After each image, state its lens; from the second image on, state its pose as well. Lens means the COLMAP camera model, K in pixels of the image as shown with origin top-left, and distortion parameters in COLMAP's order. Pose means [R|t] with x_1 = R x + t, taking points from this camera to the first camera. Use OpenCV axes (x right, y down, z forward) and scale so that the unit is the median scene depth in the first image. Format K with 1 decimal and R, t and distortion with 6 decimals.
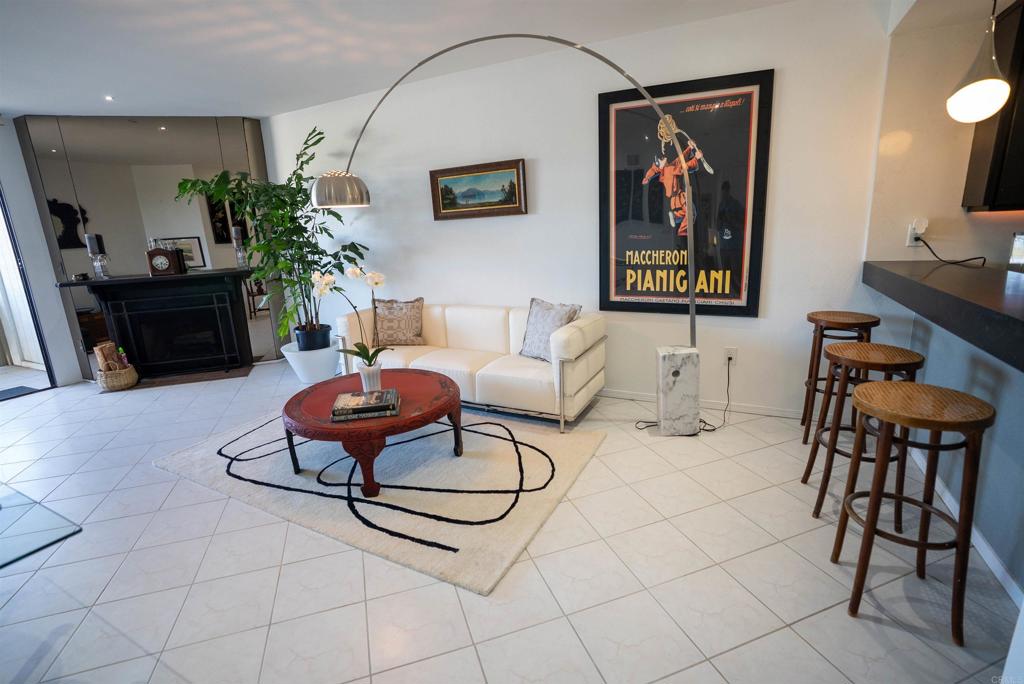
lens RADIAL K [[475.6, 0, 516.3], [0, 475.6, 339.5], [0, 0, 1]] dist [-0.070040, 0.027846]
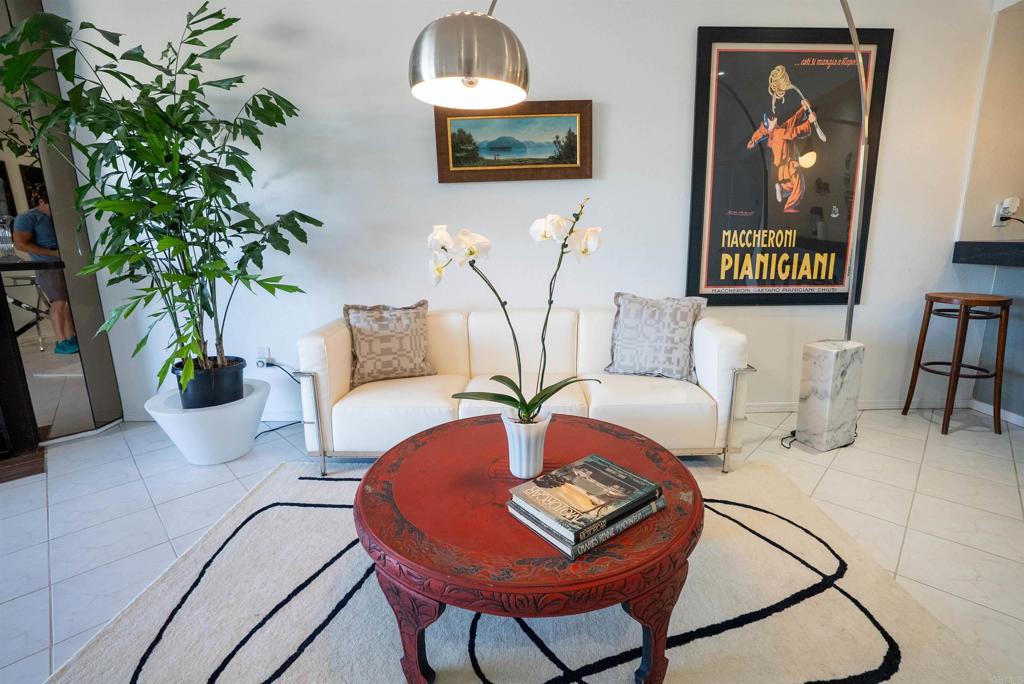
lens RADIAL K [[475.6, 0, 516.3], [0, 475.6, 339.5], [0, 0, 1]] dist [-0.070040, 0.027846]
pose [[0.895582, -0.067955, 0.439675, -0.460099], [0.083473, 0.996381, -0.016029, -0.019123], [-0.436995, 0.051056, 0.898014, 0.460051]]
